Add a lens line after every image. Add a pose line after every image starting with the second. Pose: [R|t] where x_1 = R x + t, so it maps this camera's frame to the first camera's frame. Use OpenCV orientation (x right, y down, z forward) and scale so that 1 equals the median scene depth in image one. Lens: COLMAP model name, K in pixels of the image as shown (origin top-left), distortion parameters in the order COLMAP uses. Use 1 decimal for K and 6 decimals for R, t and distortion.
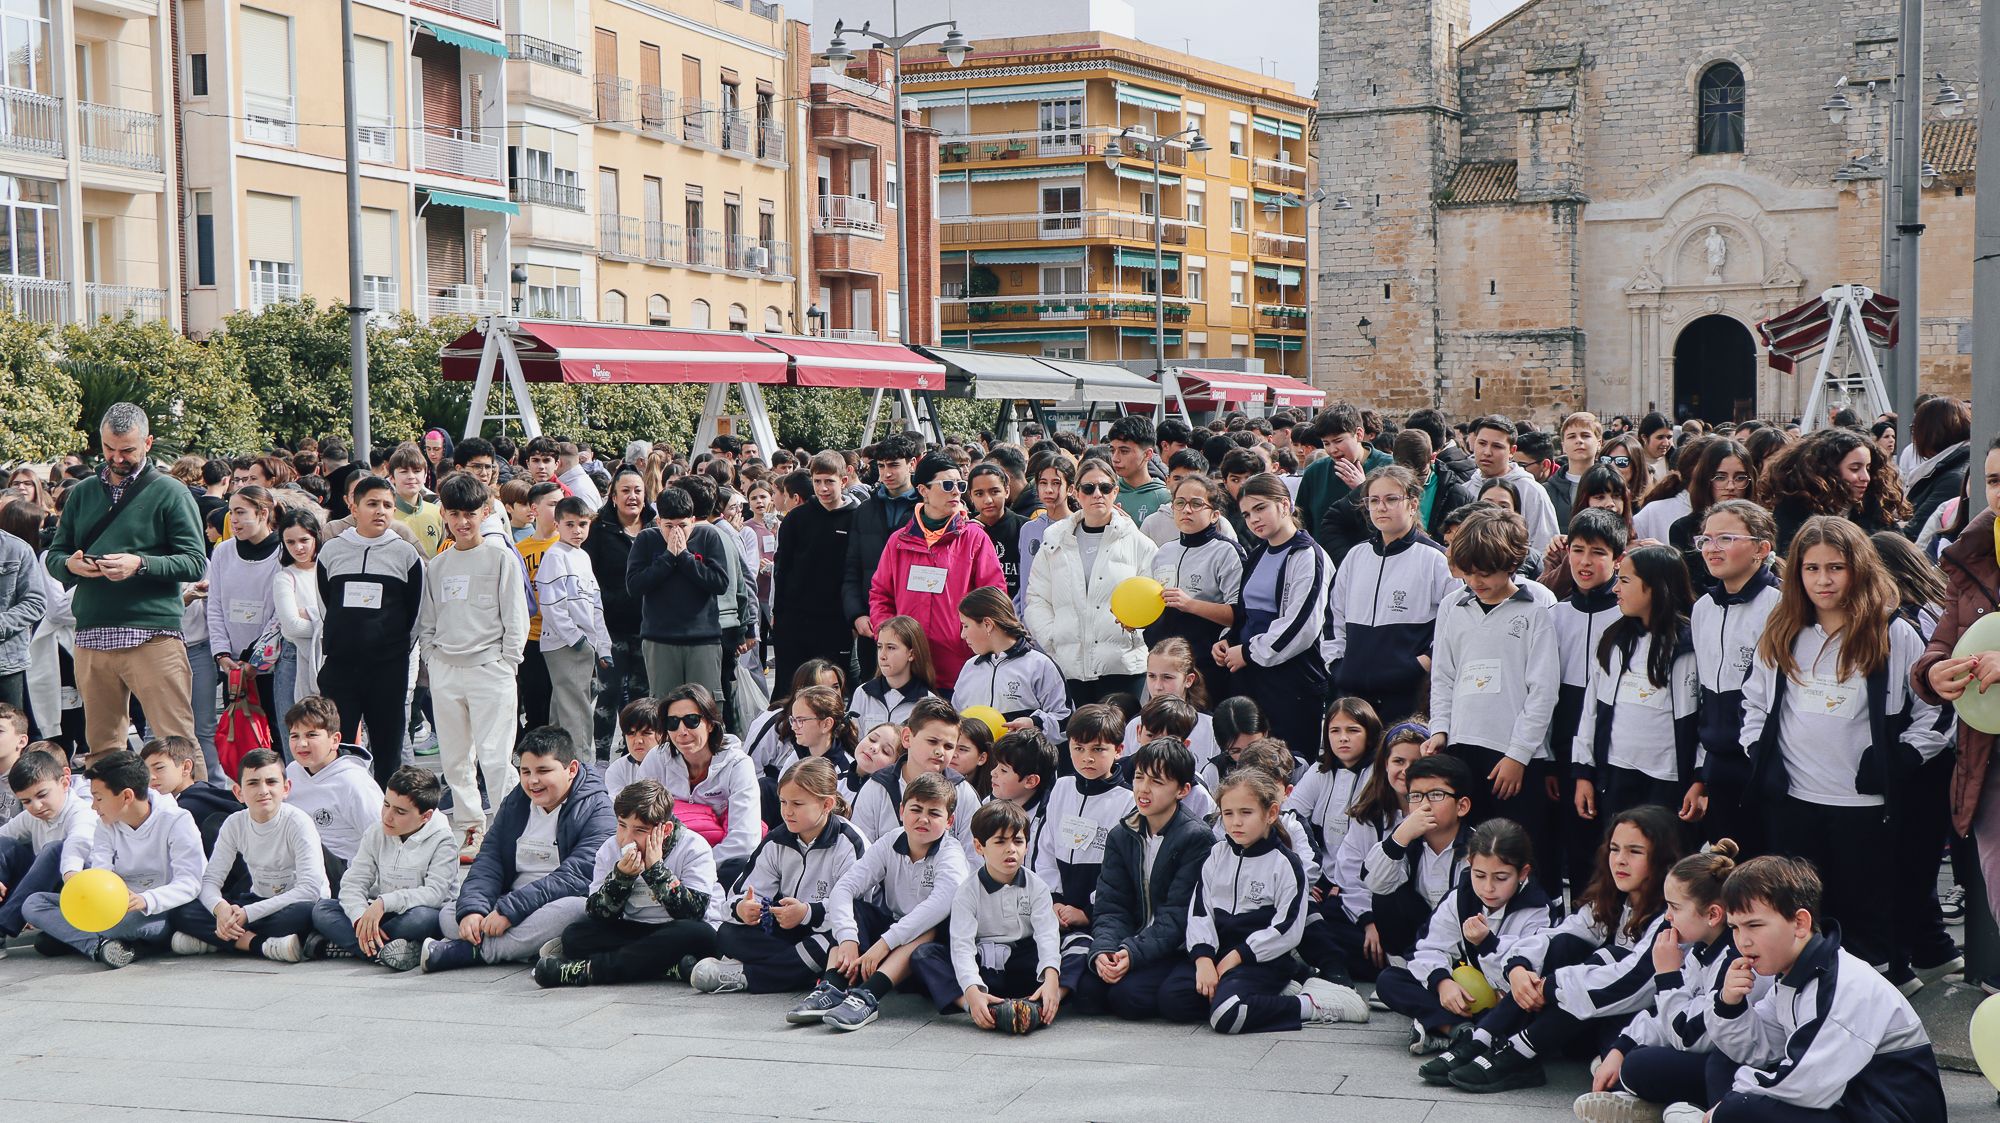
lens RADIAL K [[2622.0, 0, 1000.0], [0, 2622.0, 561.5], [0, 0, 1]] dist [-0.023094, 0.487148]
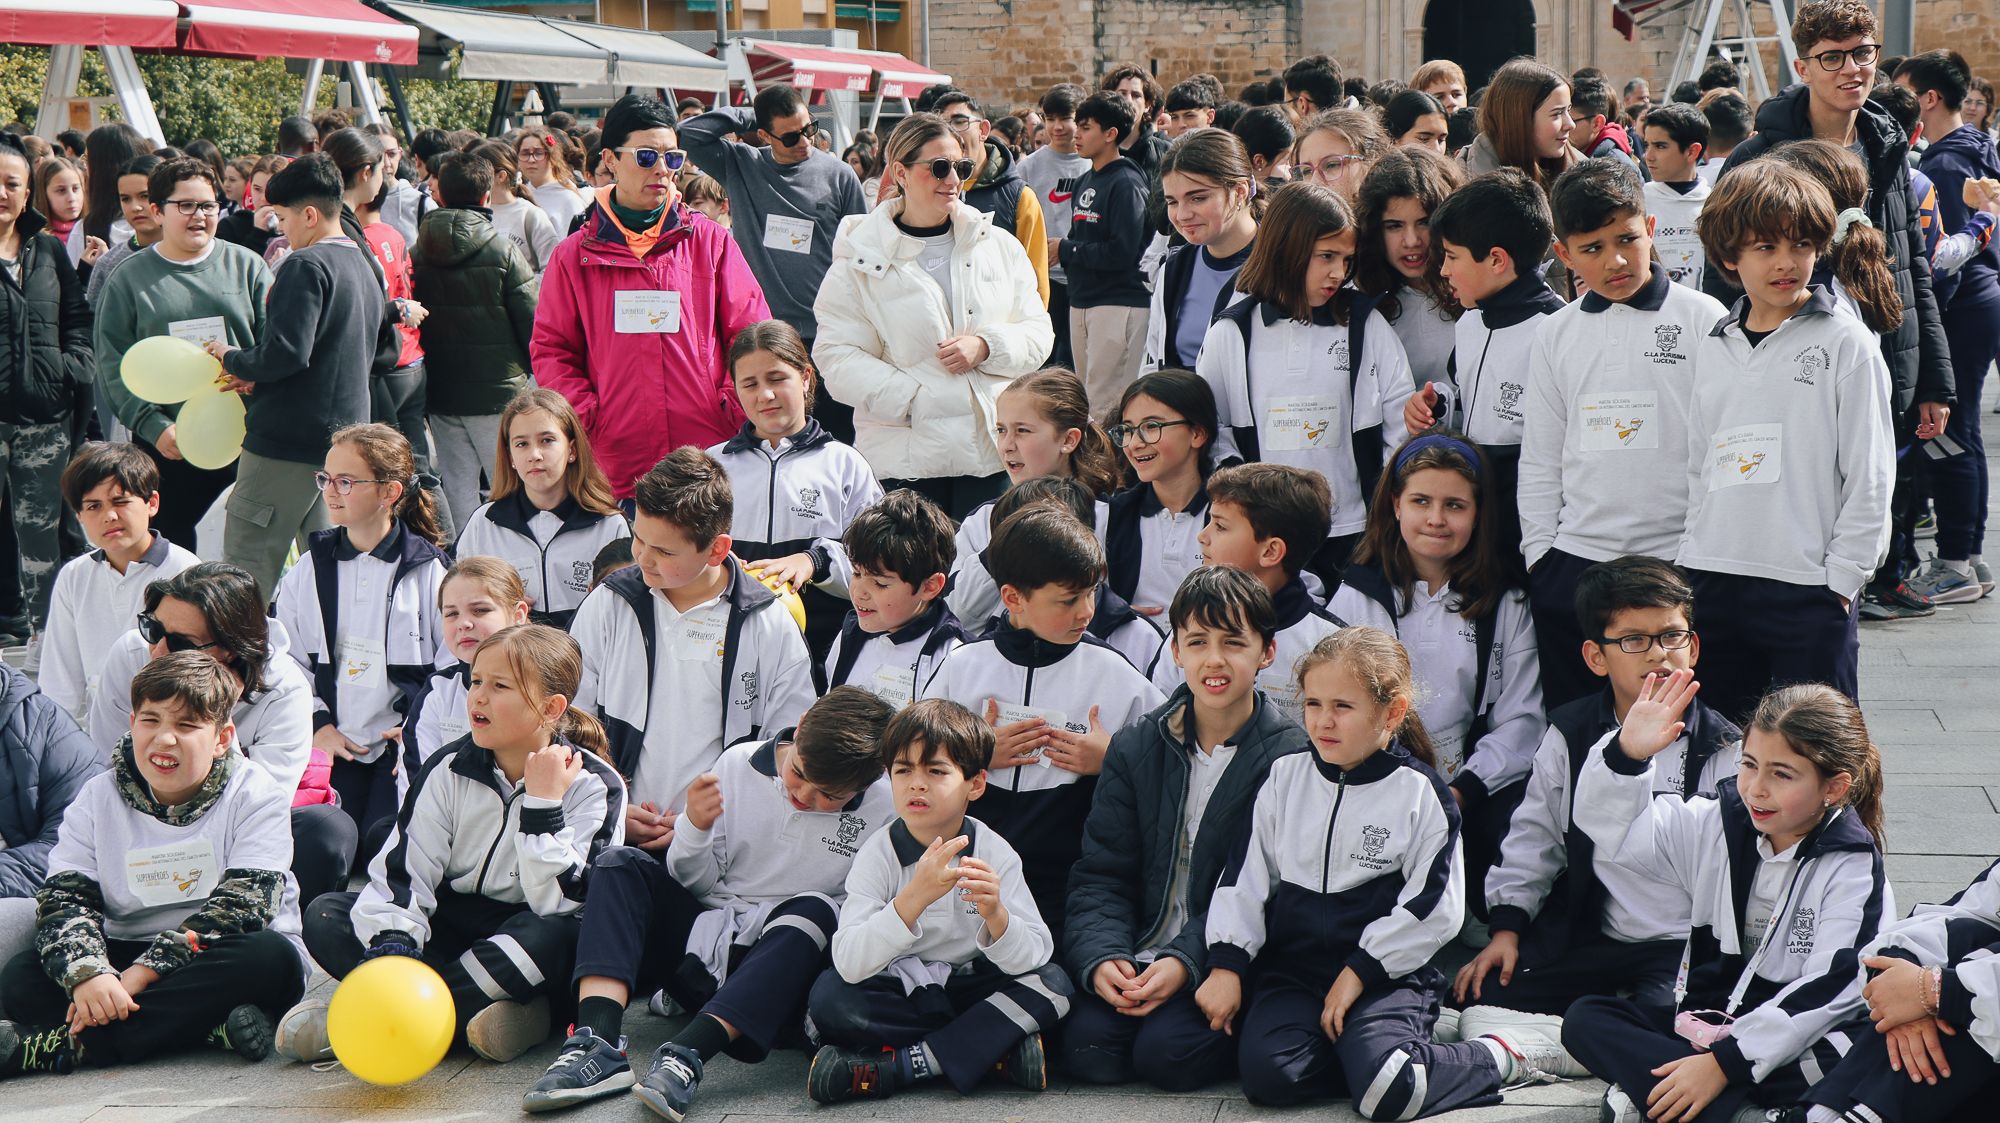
lens RADIAL K [[3197.5, 0, 1000.0], [0, 3197.5, 561.5], [0, 0, 1]] dist [0.069791, 0.010408]
pose [[0.974506, -0.031196, 0.222184, -0.057835], [0.016917, 0.997684, 0.065882, 0.008291], [-0.223725, -0.060443, 0.972776, 0.159446]]
